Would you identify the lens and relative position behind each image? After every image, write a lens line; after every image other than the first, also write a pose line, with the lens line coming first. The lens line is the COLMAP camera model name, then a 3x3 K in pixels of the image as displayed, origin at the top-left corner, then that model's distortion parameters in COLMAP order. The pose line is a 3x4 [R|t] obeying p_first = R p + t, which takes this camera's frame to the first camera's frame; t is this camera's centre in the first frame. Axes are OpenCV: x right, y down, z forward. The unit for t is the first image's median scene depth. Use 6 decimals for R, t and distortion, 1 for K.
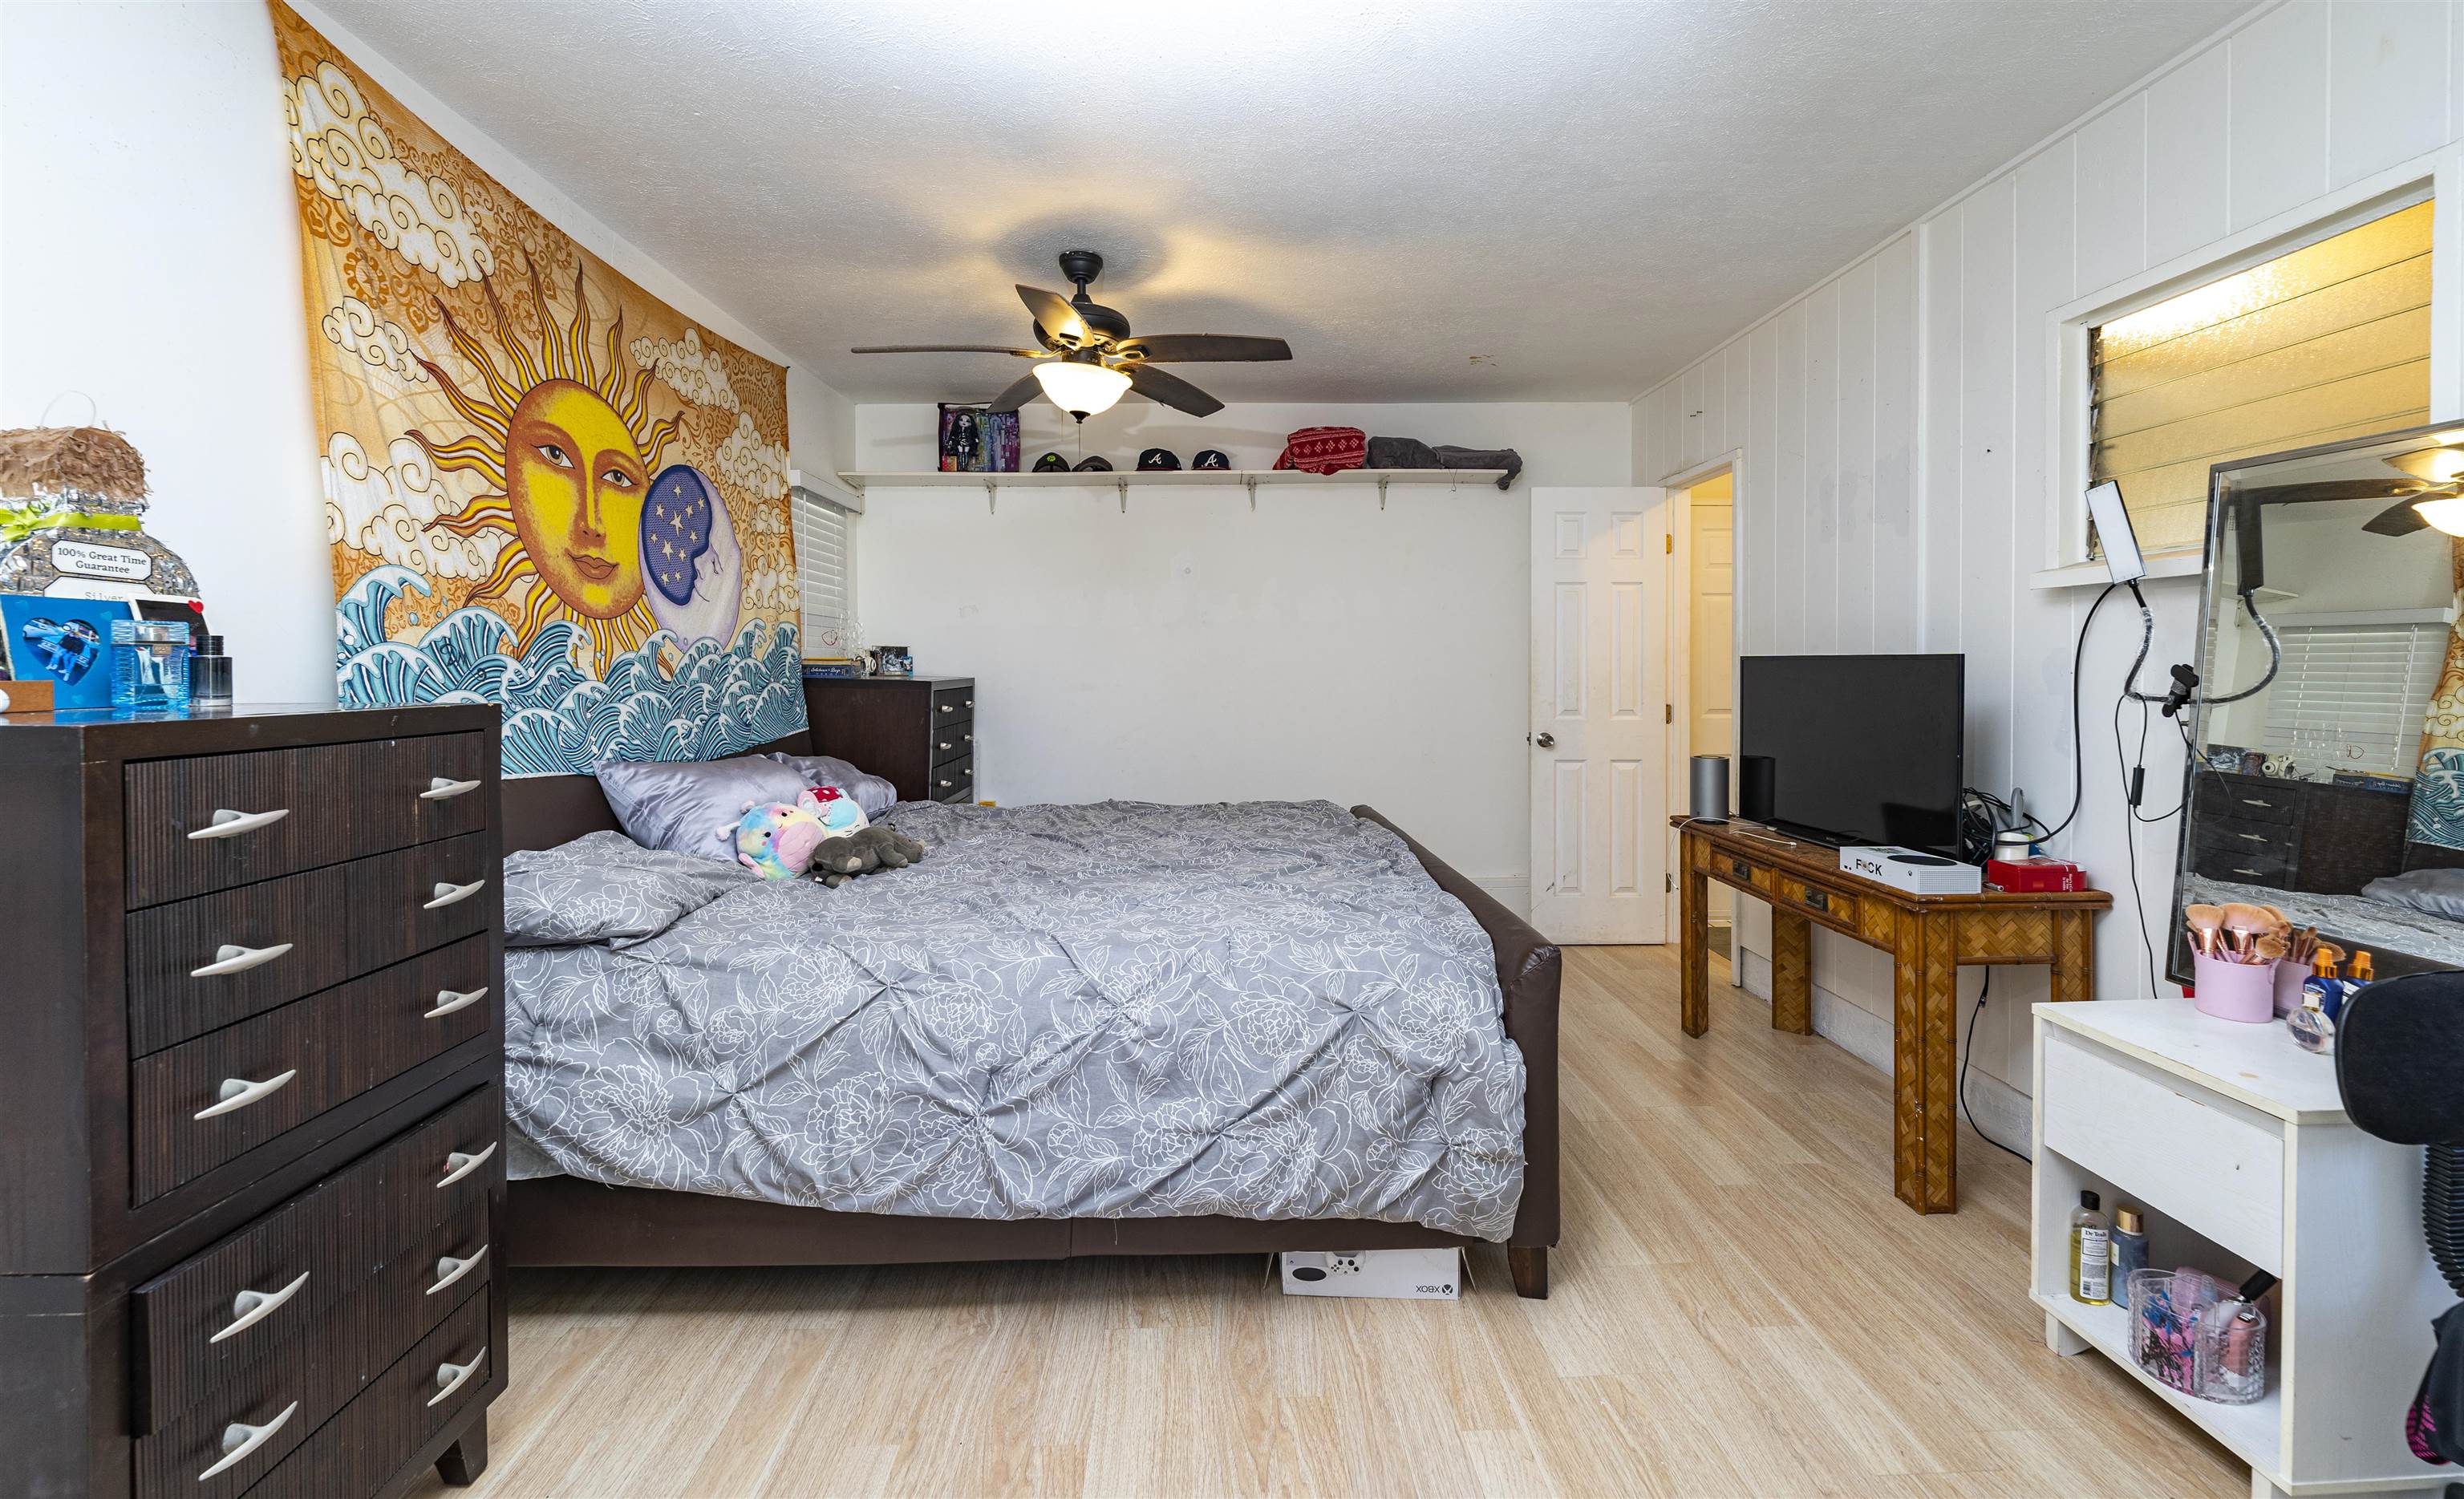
lens RADIAL K [[1025.0, 0, 1232.1], [0, 1025.0, 679.9], [0, 0, 1]] dist [0.007162, -0.003758]
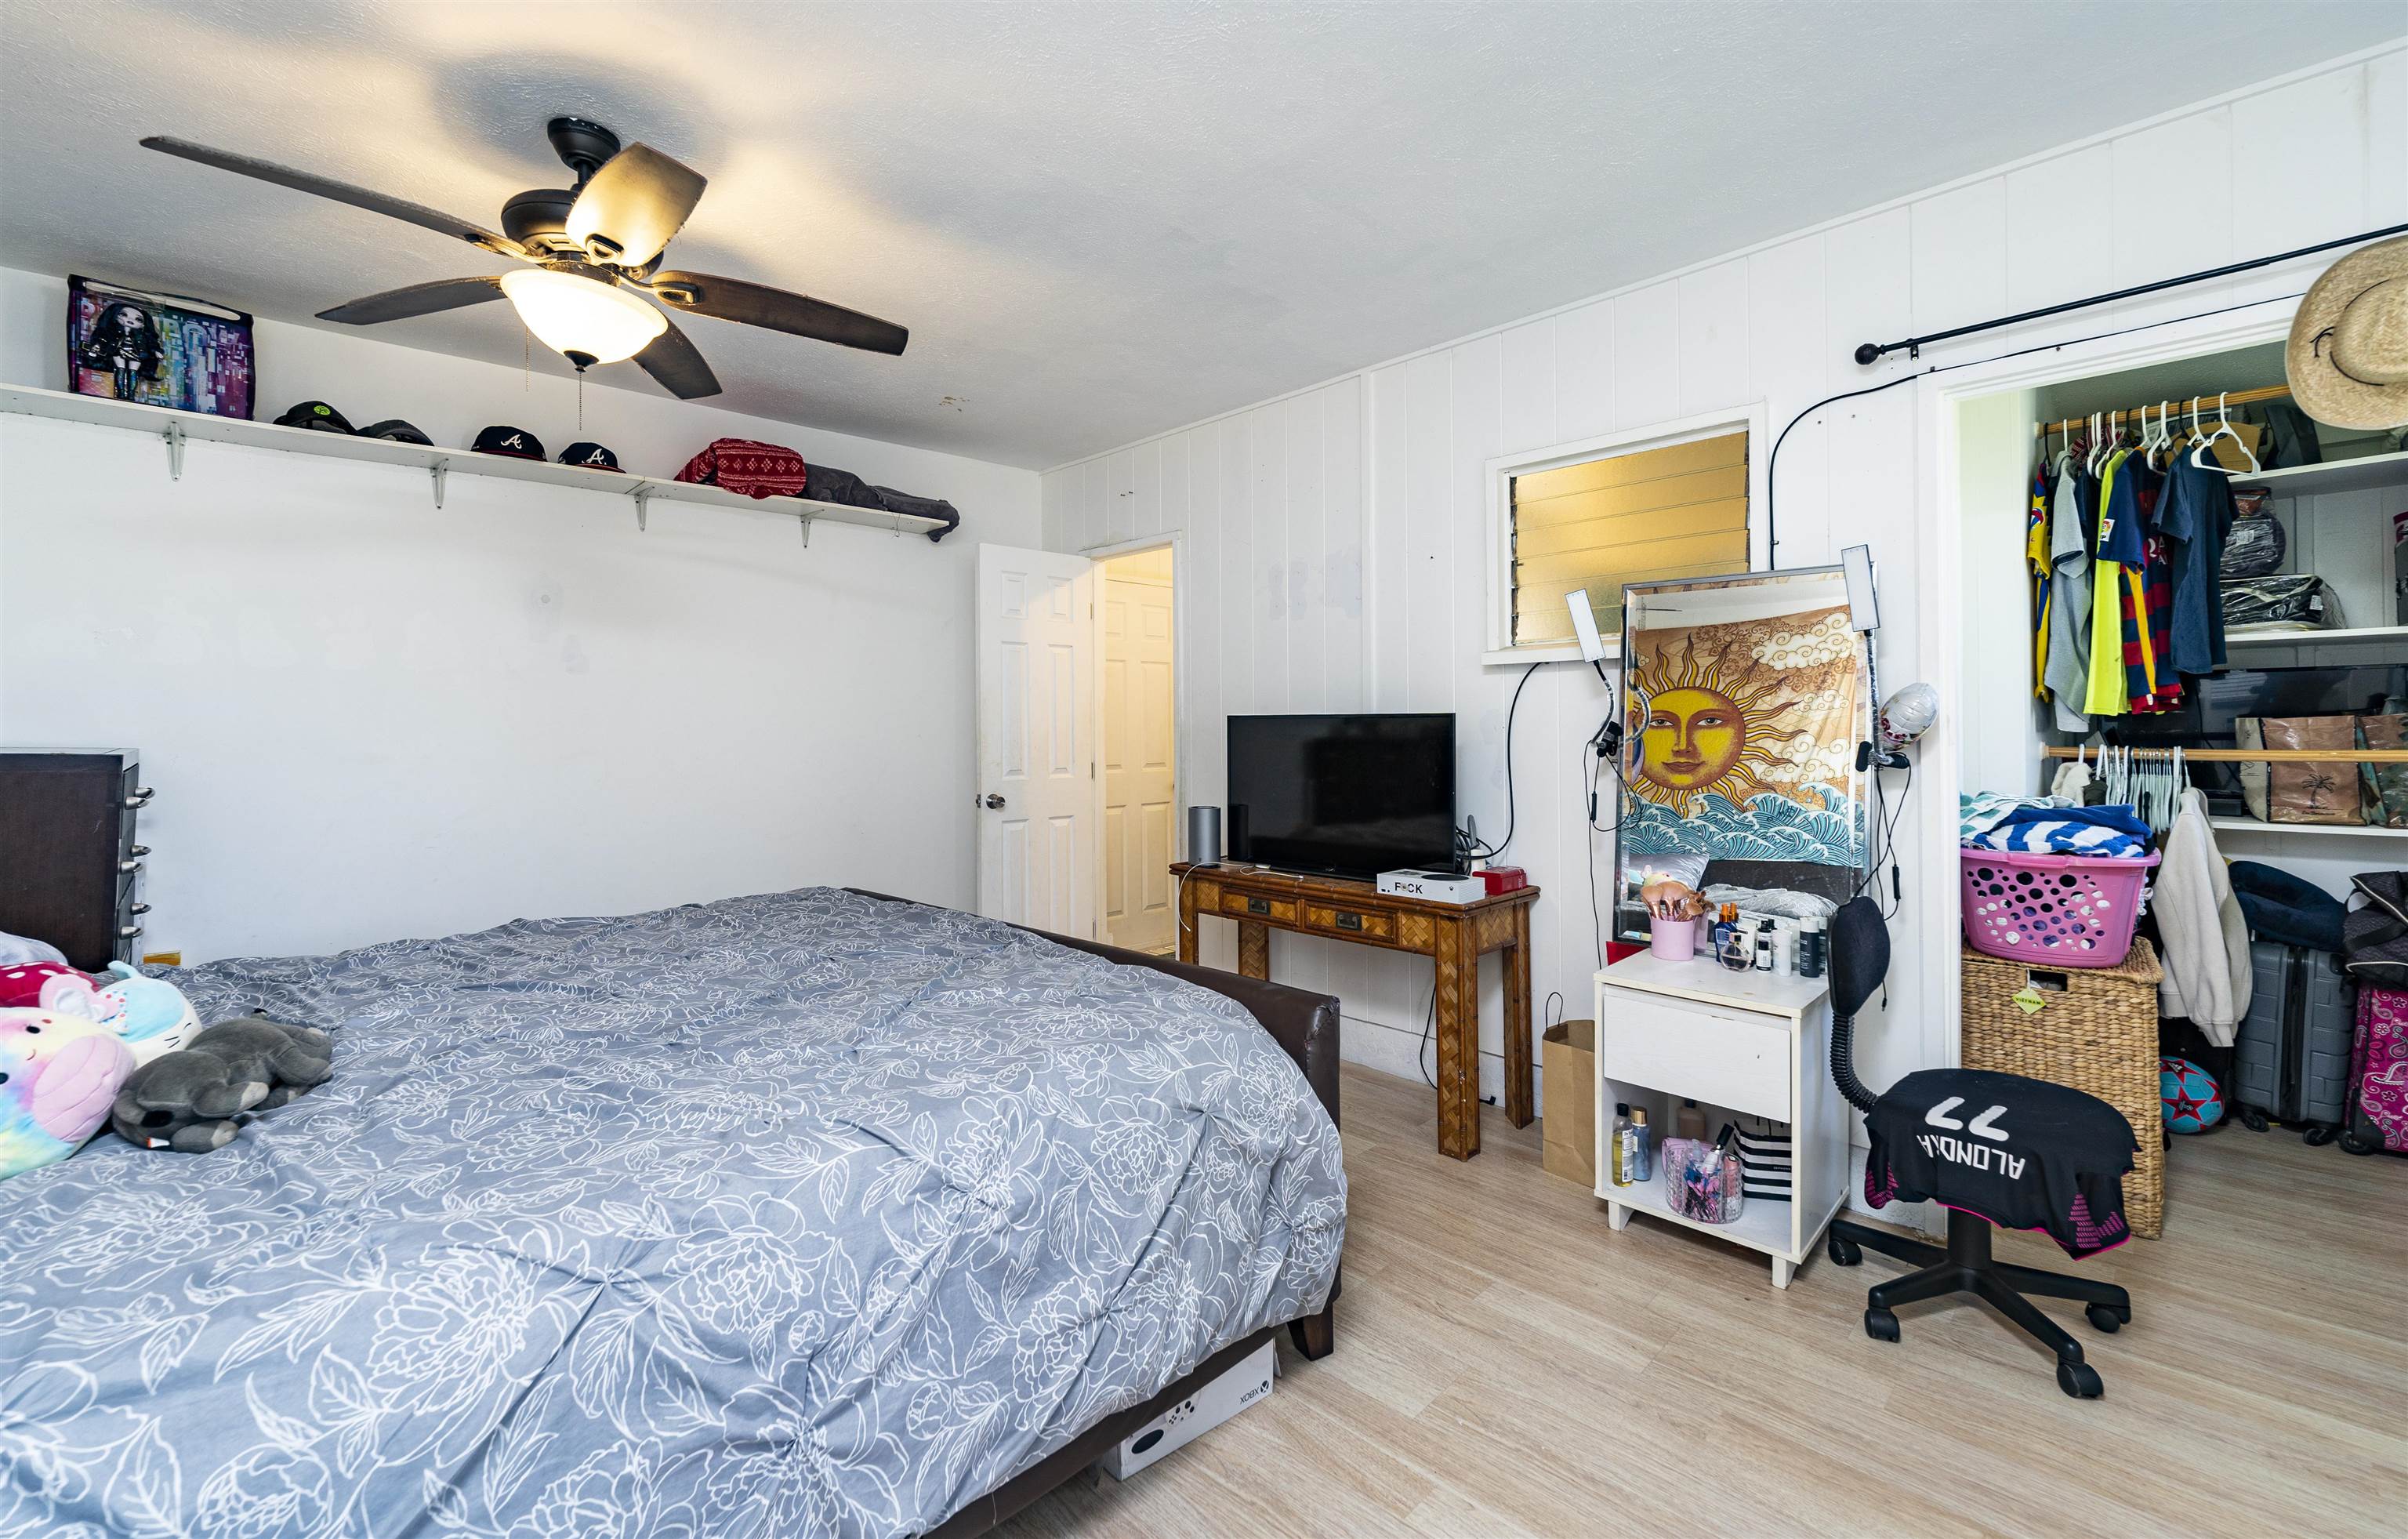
lens RADIAL K [[1013.2, 0, 1202.3], [0, 1013.2, 718.3], [0, 0, 1]] dist [0.000555, -0.000241]
pose [[0.734452, 0.002056, 0.678657, -0.472768], [0.014779, 0.999710, -0.019023, 0.000943], [-0.678500, 0.024002, 0.734209, 0.354515]]
